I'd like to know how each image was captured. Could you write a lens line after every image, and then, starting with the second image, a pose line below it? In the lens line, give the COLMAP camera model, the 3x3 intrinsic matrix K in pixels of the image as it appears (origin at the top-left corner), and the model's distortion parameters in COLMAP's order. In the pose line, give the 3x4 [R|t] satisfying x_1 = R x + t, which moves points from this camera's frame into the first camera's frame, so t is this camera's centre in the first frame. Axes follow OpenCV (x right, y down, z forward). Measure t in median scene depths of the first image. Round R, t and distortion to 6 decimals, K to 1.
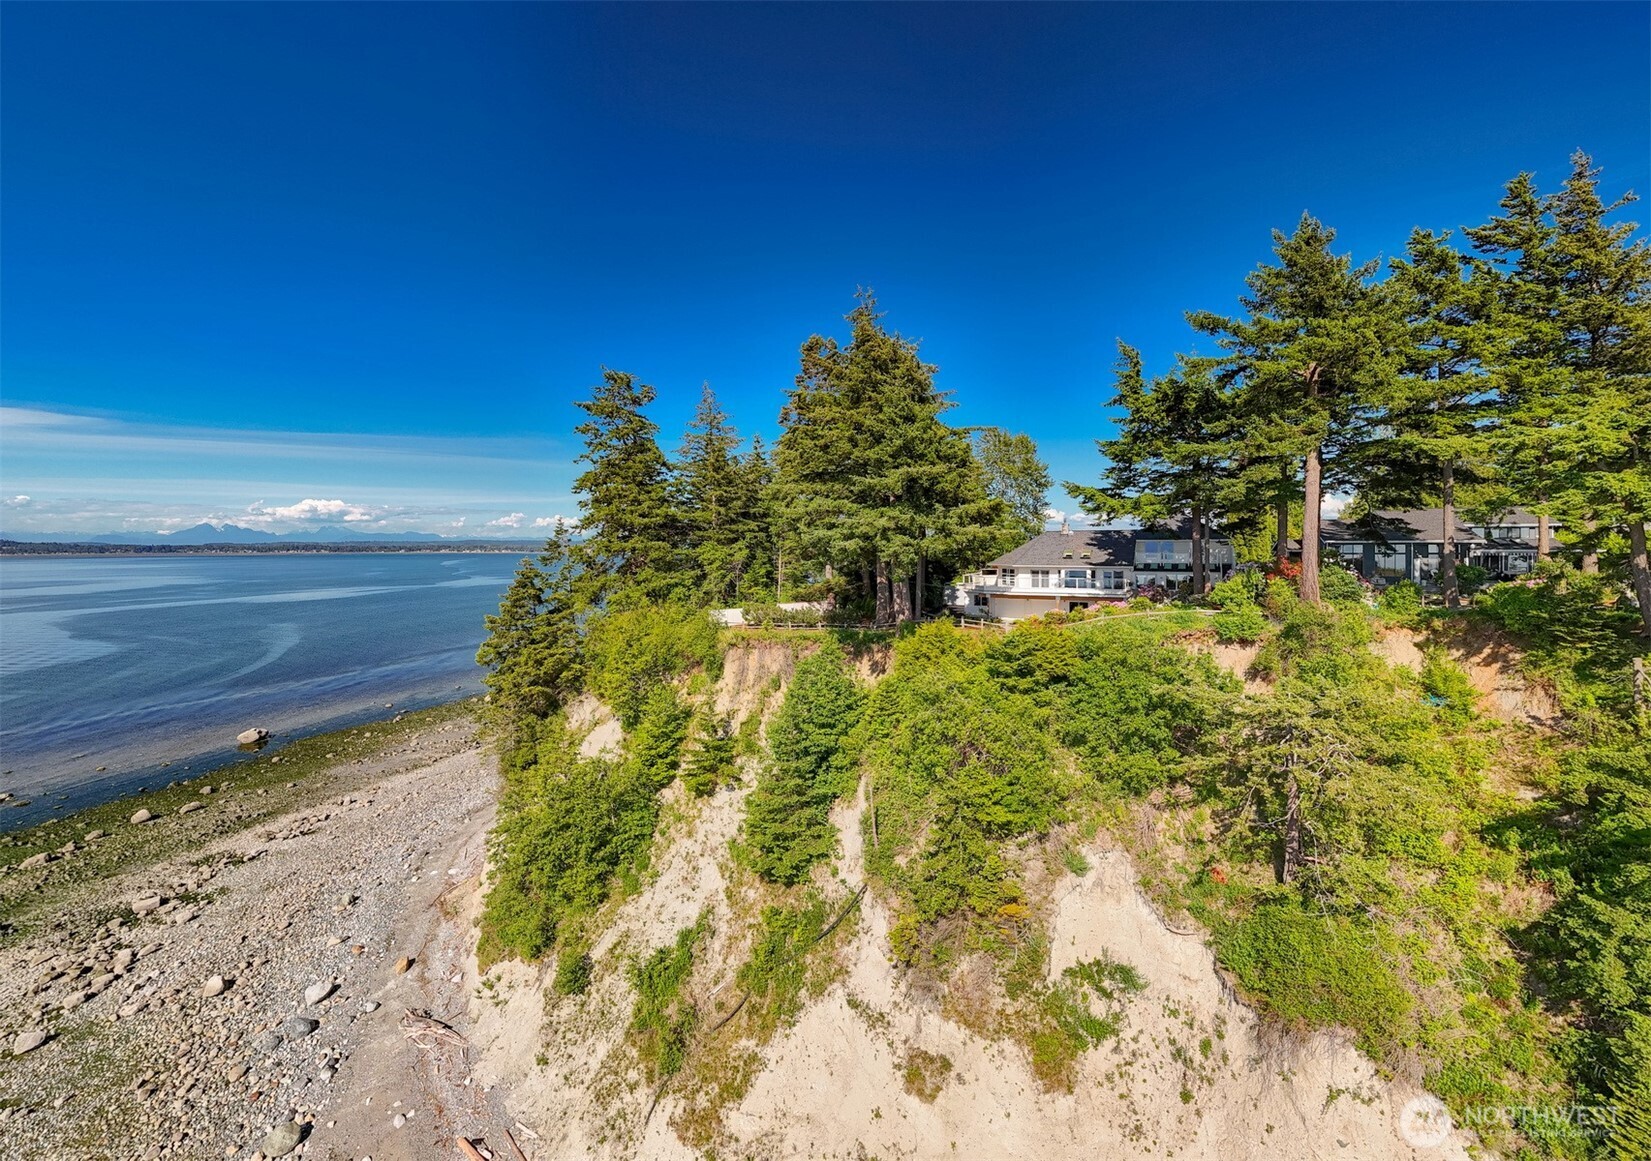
lens RADIAL K [[675.5, 0, 820.4], [0, 675.5, 575.4], [0, 0, 1]] dist [0.001399, -0.000469]
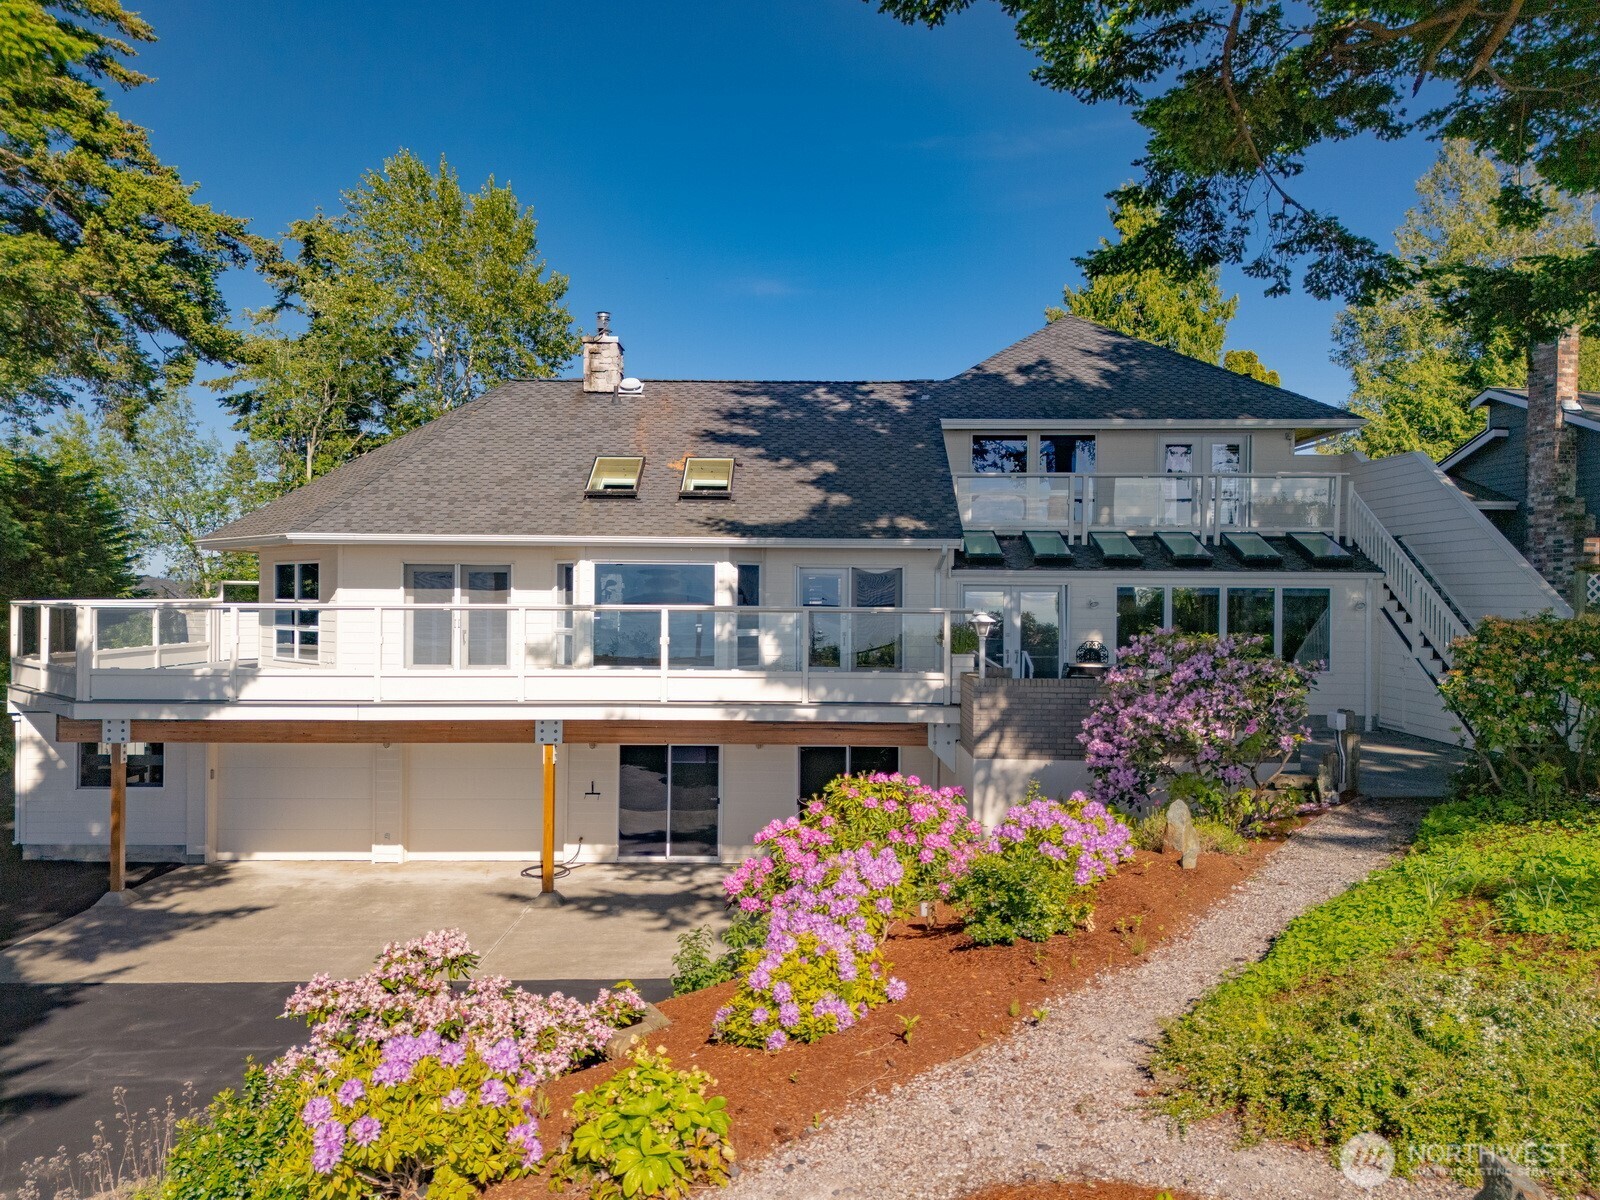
lens RADIAL K [[1151.0, 0, 796.4], [0, 1151.0, 603.7], [0, 0, 1]] dist [0.034852, 0.001939]
pose [[0.883741, 0.008247, 0.467903, 0.276985], [0.004127, 0.999668, -0.025415, 0.010256], [-0.467957, 0.024391, 0.883414, 0.734812]]
